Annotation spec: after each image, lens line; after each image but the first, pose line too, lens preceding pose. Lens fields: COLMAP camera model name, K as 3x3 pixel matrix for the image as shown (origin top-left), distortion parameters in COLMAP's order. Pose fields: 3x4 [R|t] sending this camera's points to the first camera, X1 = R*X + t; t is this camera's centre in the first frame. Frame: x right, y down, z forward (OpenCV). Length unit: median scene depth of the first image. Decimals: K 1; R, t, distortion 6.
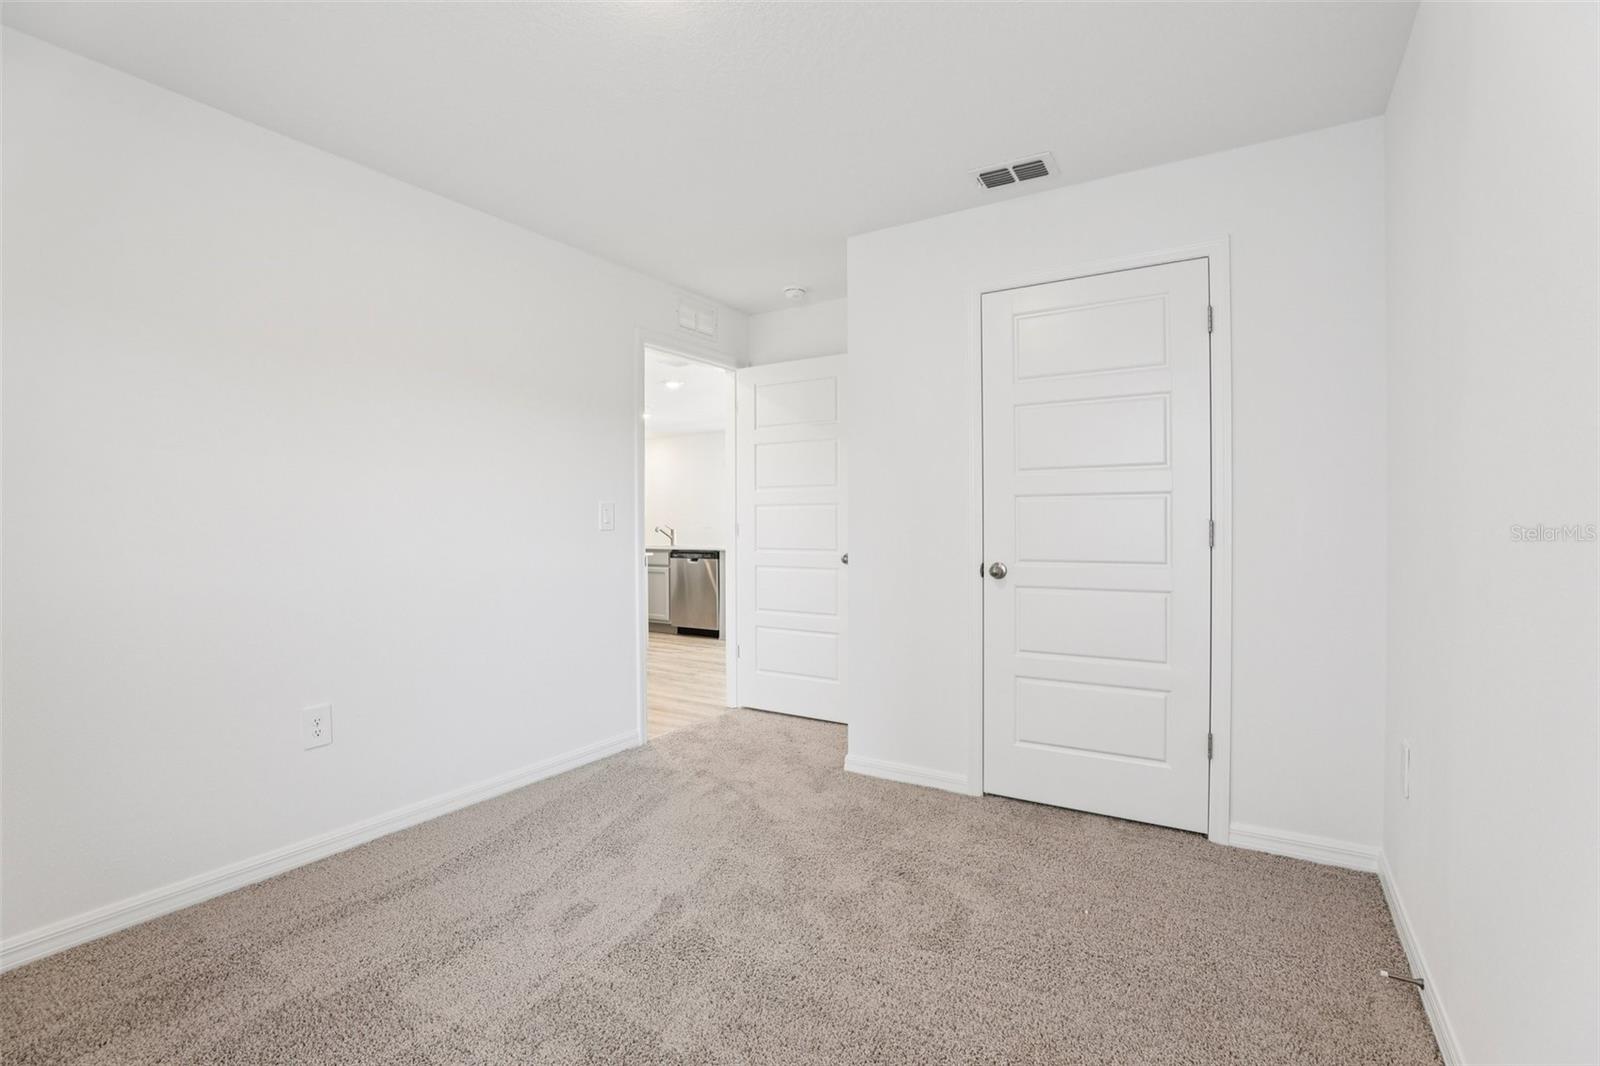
lens RADIAL K [[730.2, 0, 800.9], [0, 730.2, 529.8], [0, 0, 1]] dist [-0.046827, 0.015264]
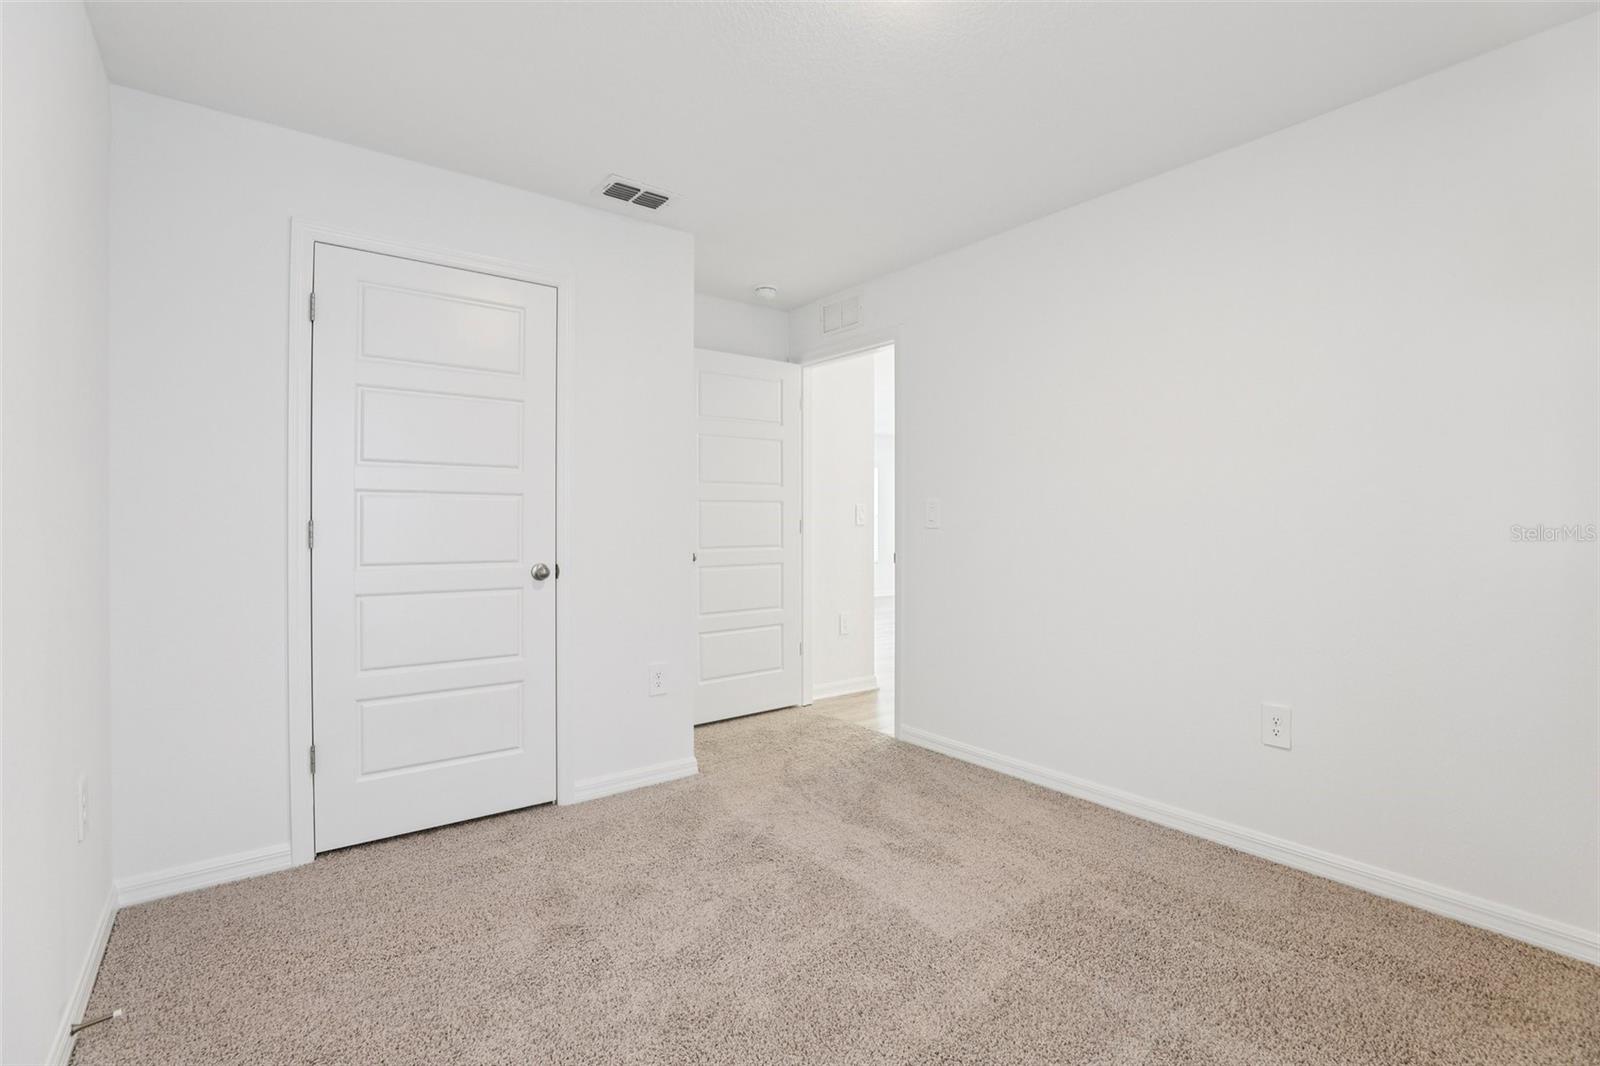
lens RADIAL K [[730.2, 0, 800.9], [0, 730.2, 529.8], [0, 0, 1]] dist [-0.046827, 0.015264]
pose [[0.345545, -0.002562, 0.938399, -0.357918], [0.007144, 0.999974, 0.000100, 0.001079], [-0.938375, 0.006669, 0.345554, 0.233028]]
